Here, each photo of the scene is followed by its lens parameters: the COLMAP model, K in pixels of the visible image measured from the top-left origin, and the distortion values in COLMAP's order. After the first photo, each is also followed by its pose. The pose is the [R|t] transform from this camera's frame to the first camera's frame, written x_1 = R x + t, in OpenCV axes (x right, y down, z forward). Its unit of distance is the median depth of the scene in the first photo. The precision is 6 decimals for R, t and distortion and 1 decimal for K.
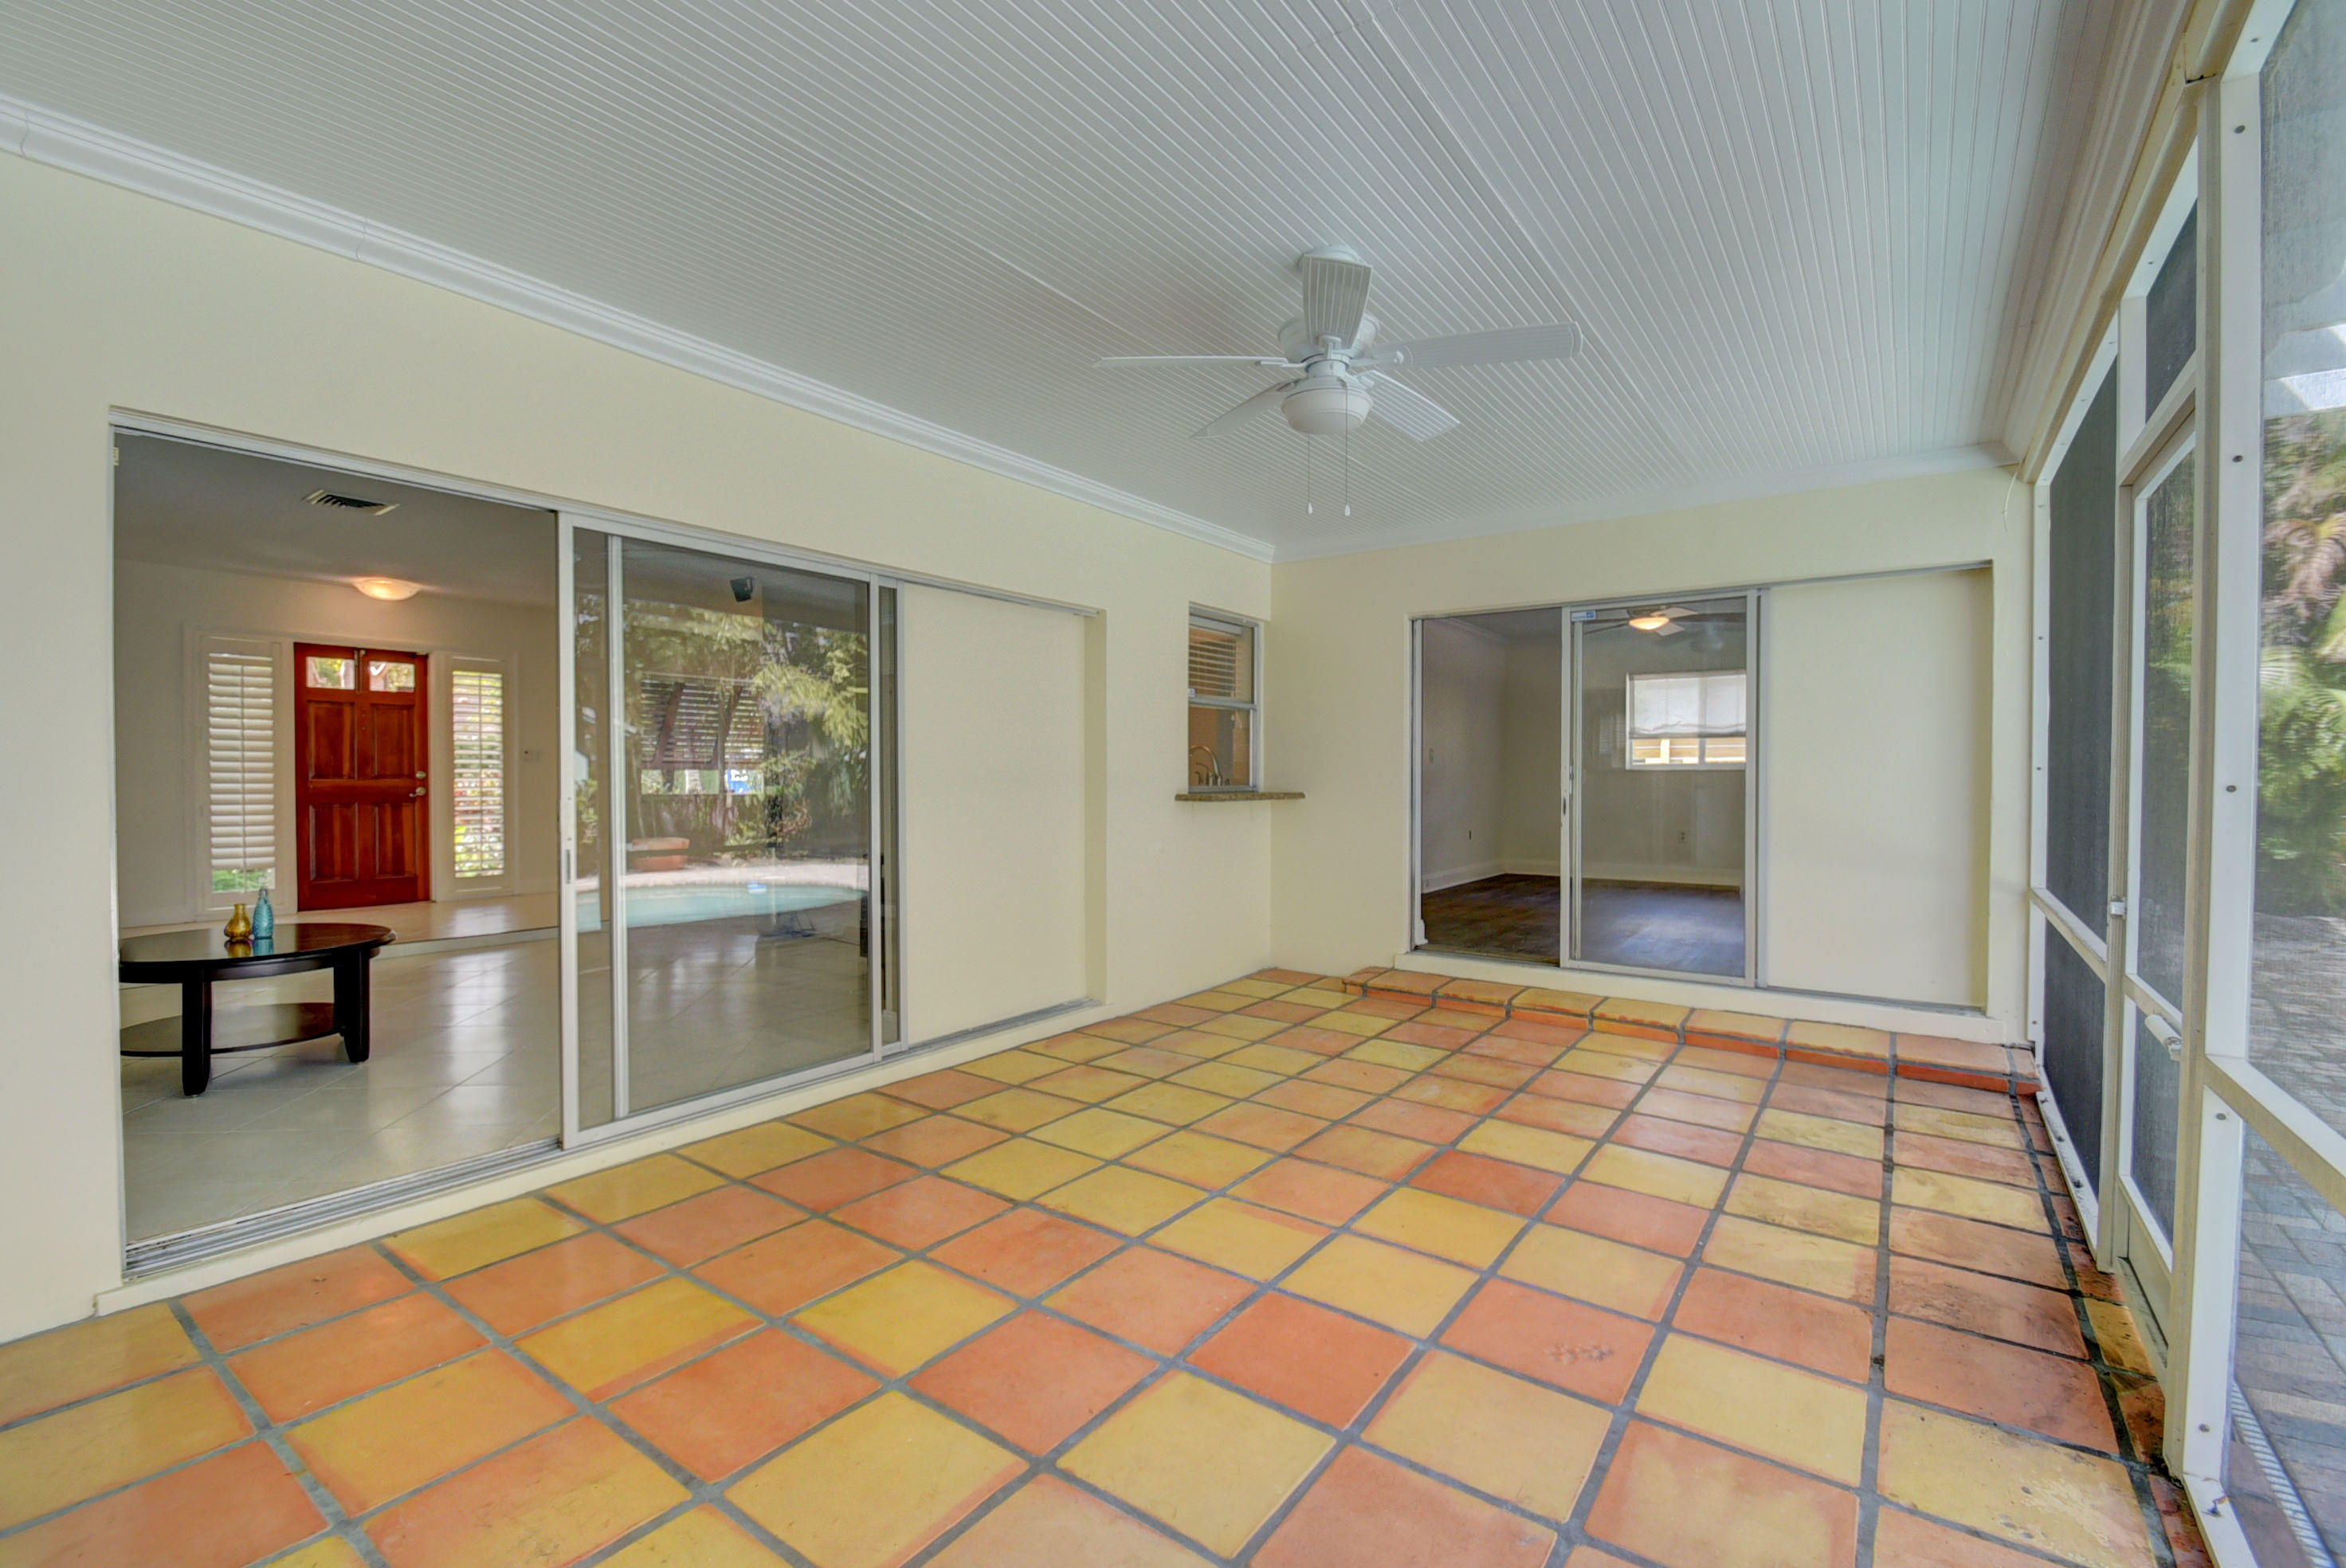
lens RADIAL K [[1028.5, 0, 1158.2], [0, 1028.5, 783.6], [0, 0, 1]] dist [0.003032, -0.007226]
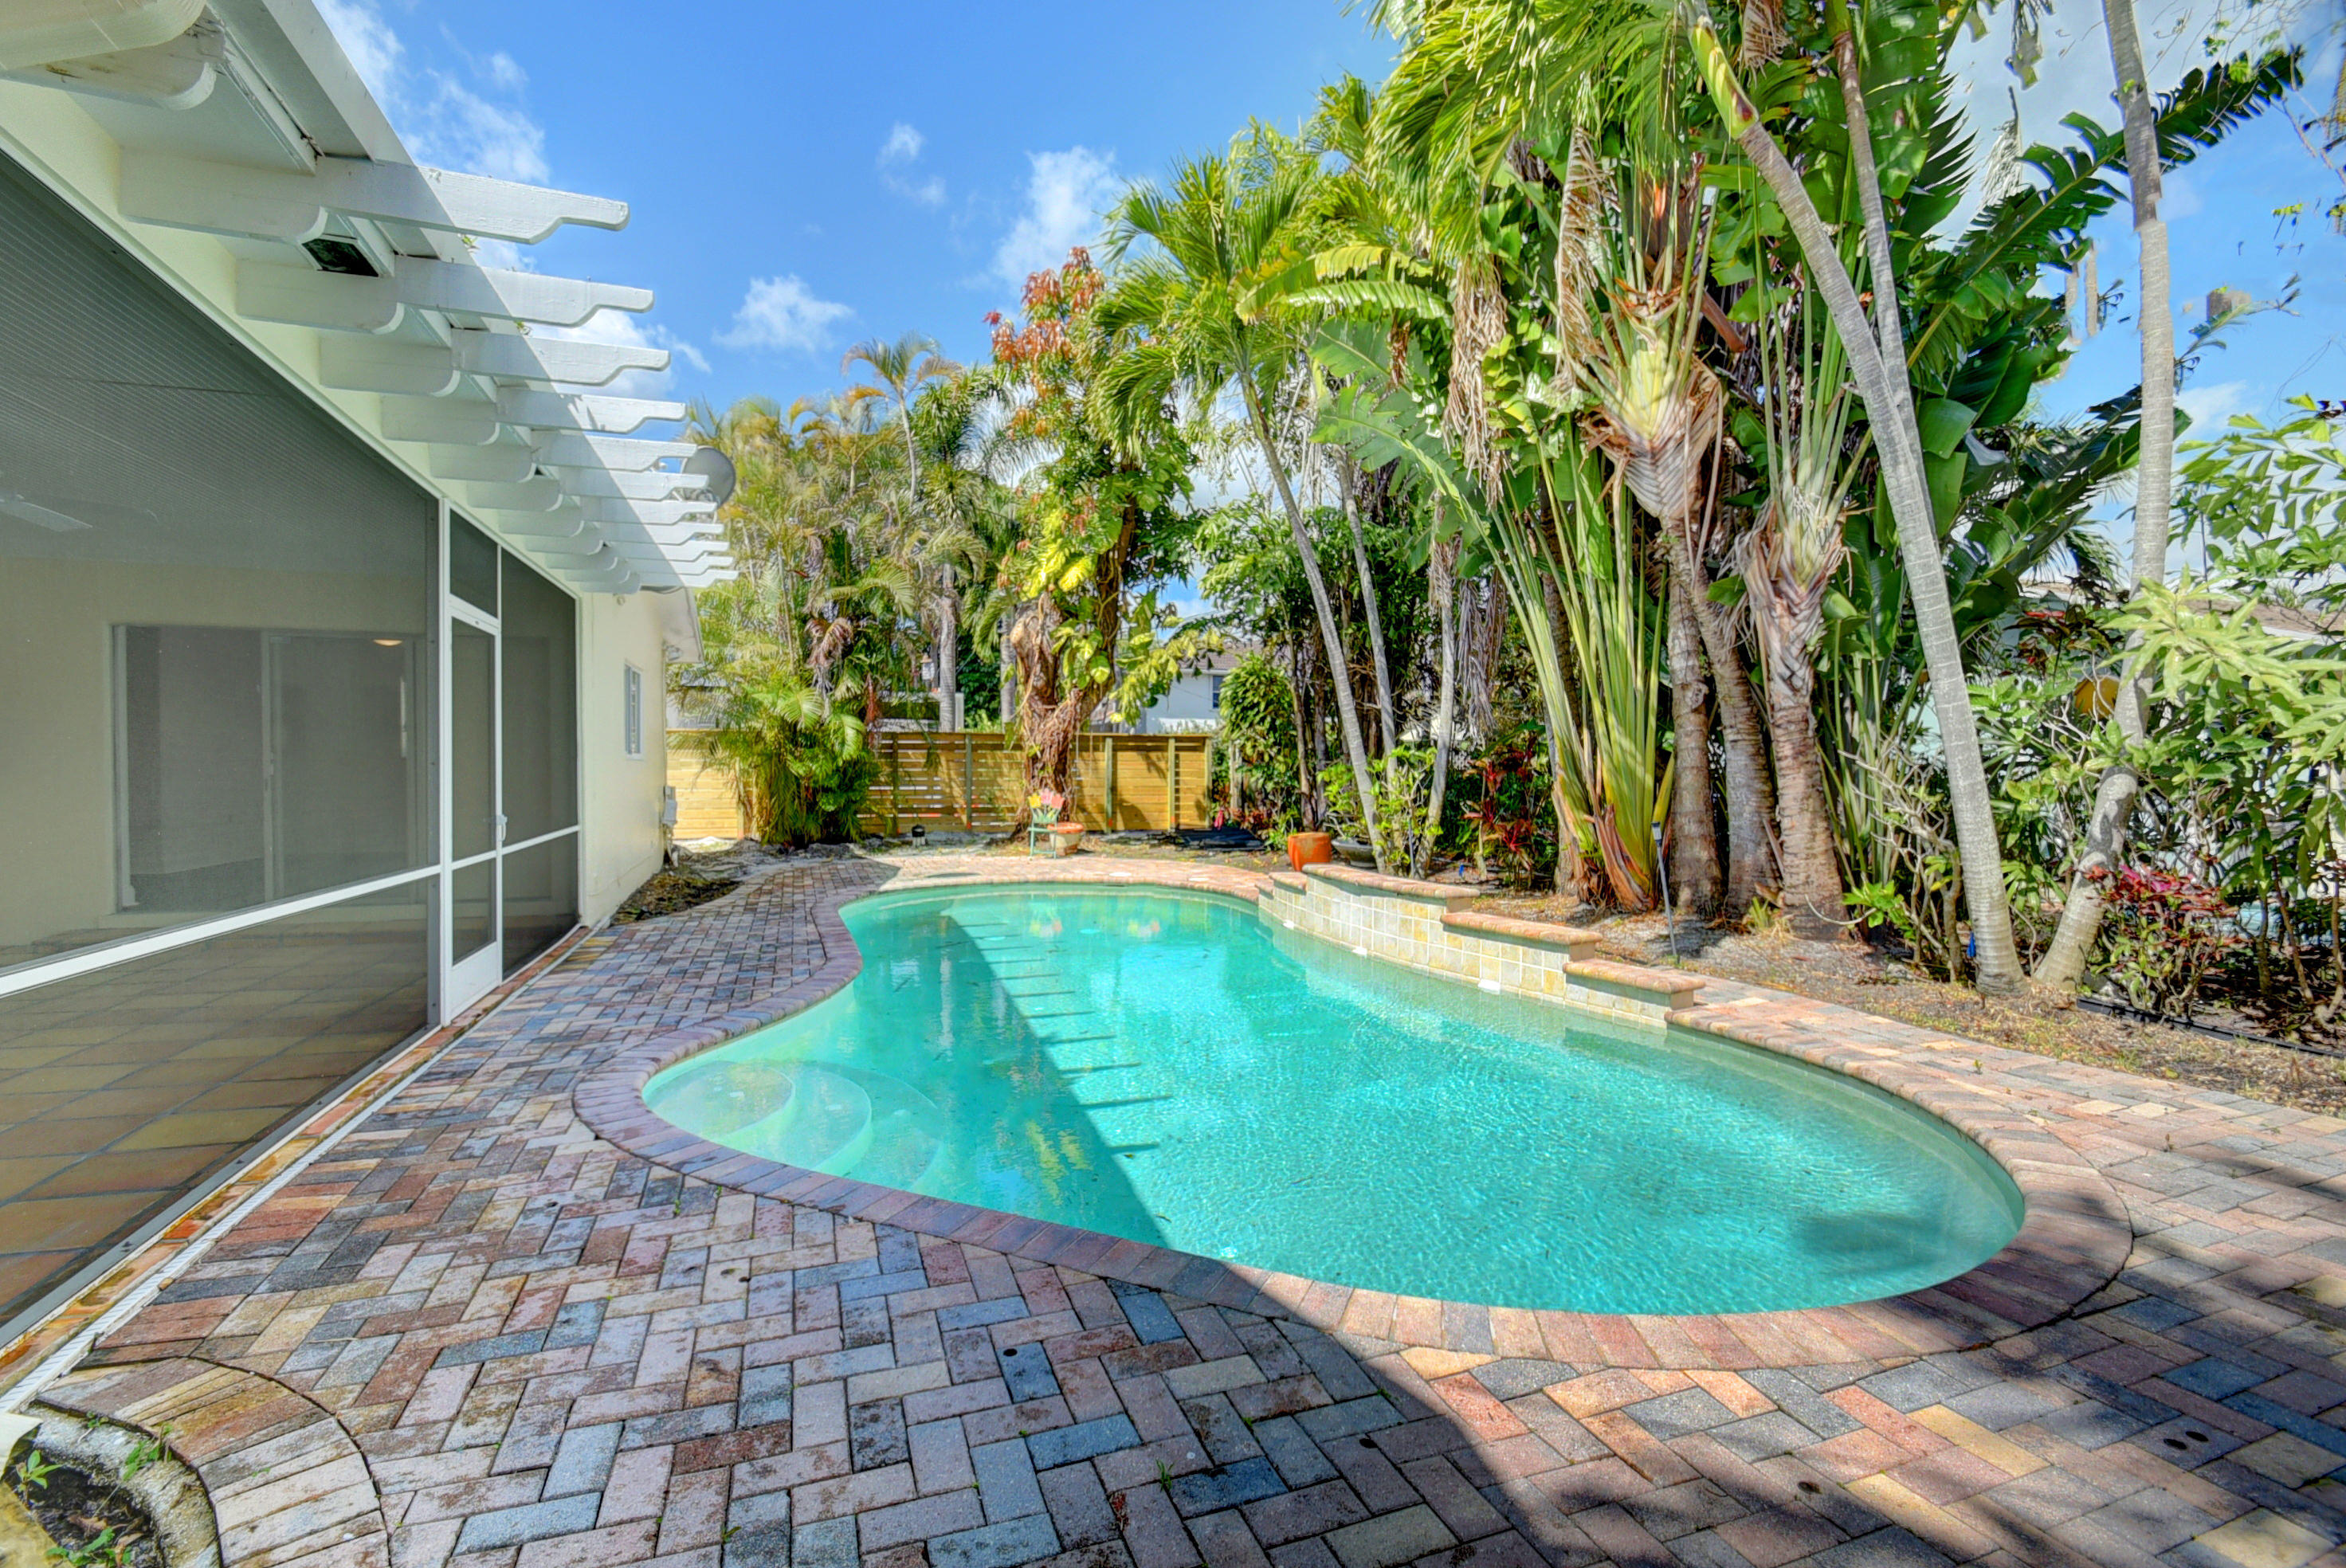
lens RADIAL K [[1028.5, 0, 1153.3], [0, 1028.5, 788.8], [0, 0, 1]] dist [0.003032, -0.007226]
pose [[0.571426, -0.017753, 0.820462, -0.032541], [0.005593, 0.999827, 0.017738, 0.009786], [-0.820635, -0.005547, 0.571426, -0.619309]]
